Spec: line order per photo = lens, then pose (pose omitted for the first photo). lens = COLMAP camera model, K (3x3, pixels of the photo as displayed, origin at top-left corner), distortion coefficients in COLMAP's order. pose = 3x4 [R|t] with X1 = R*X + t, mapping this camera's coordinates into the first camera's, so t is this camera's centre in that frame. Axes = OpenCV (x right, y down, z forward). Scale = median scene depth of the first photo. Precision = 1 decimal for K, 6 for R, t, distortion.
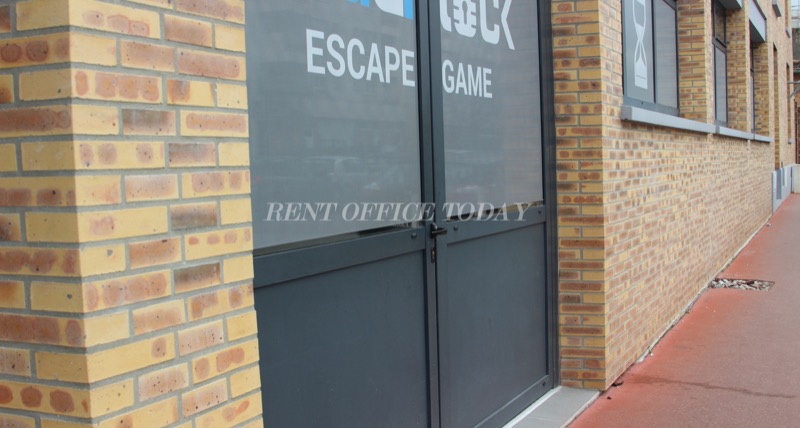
lens RADIAL K [[802.9, 0, 400.0], [0, 802.9, 214.0], [0, 0, 1]] dist [-0.088584, 0.003631]
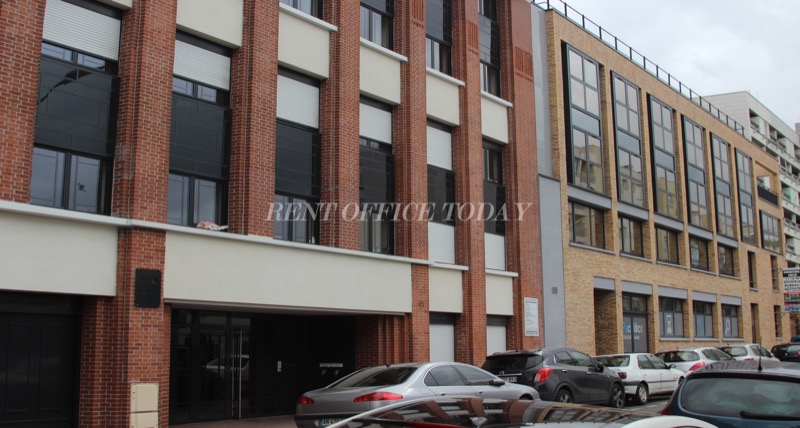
lens RADIAL K [[802.9, 0, 400.0], [0, 802.9, 214.0], [0, 0, 1]] dist [-0.088584, 0.003631]
pose [[0.978634, -0.040523, -0.201577, -0.551870], [-0.010033, 0.969806, -0.243670, 0.576800], [0.205365, 0.240486, 0.948679, -6.958130]]
